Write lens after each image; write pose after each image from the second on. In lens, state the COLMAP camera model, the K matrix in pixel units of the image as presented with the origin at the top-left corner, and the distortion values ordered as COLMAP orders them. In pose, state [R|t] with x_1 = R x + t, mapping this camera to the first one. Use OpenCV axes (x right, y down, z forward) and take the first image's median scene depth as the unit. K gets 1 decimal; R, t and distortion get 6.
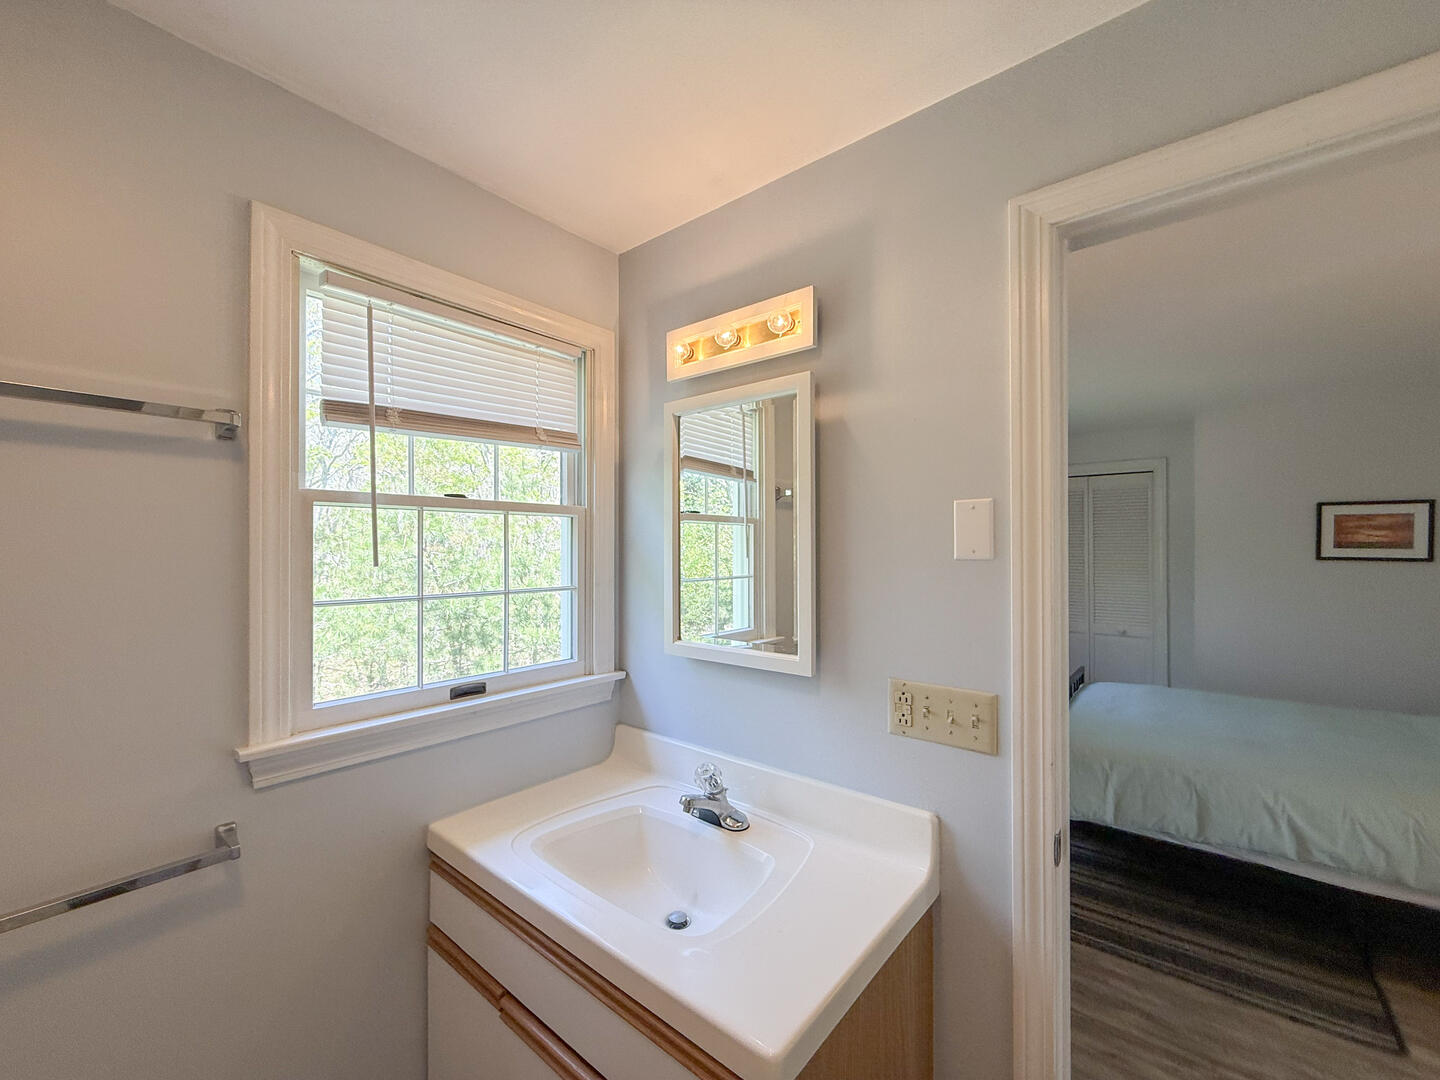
lens RADIAL K [[586.6, 0, 712.8], [0, 586.6, 545.0], [0, 0, 1]] dist [0.002856, 0.000277]
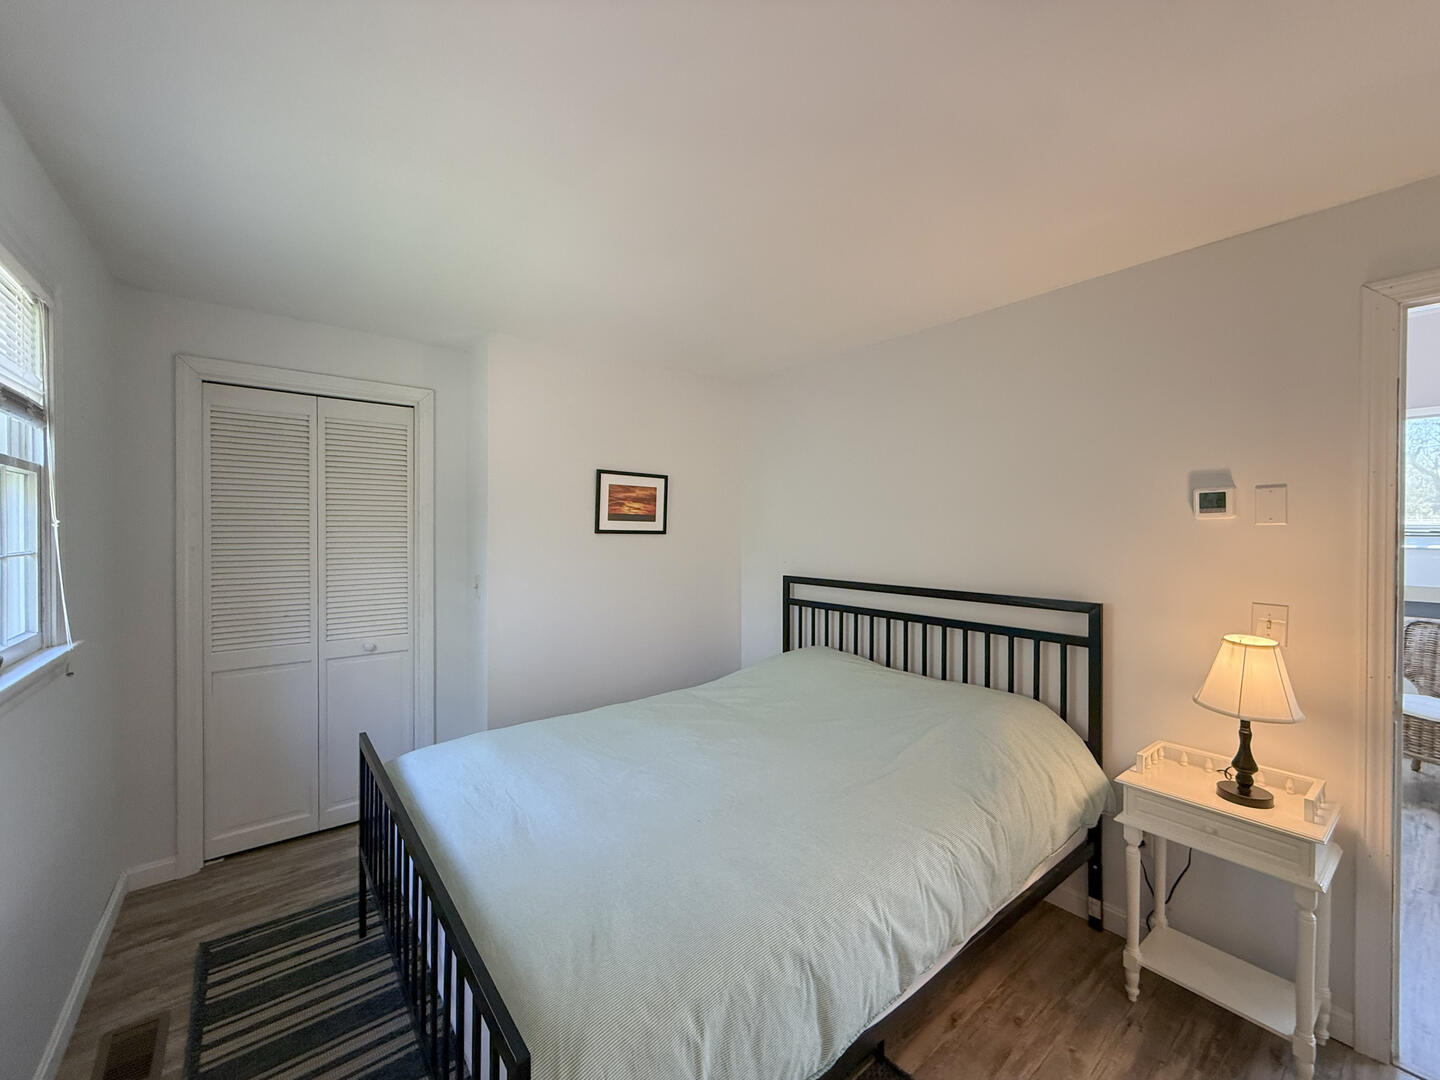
lens RADIAL K [[586.6, 0, 715.2], [0, 586.6, 544.1], [0, 0, 1]] dist [0.002856, 0.000277]
pose [[0.214127, -0.025417, 0.976475, 0.202572], [-0.011038, 0.999535, 0.028438, 0.014773], [-0.976744, -0.016868, 0.213746, 0.661716]]
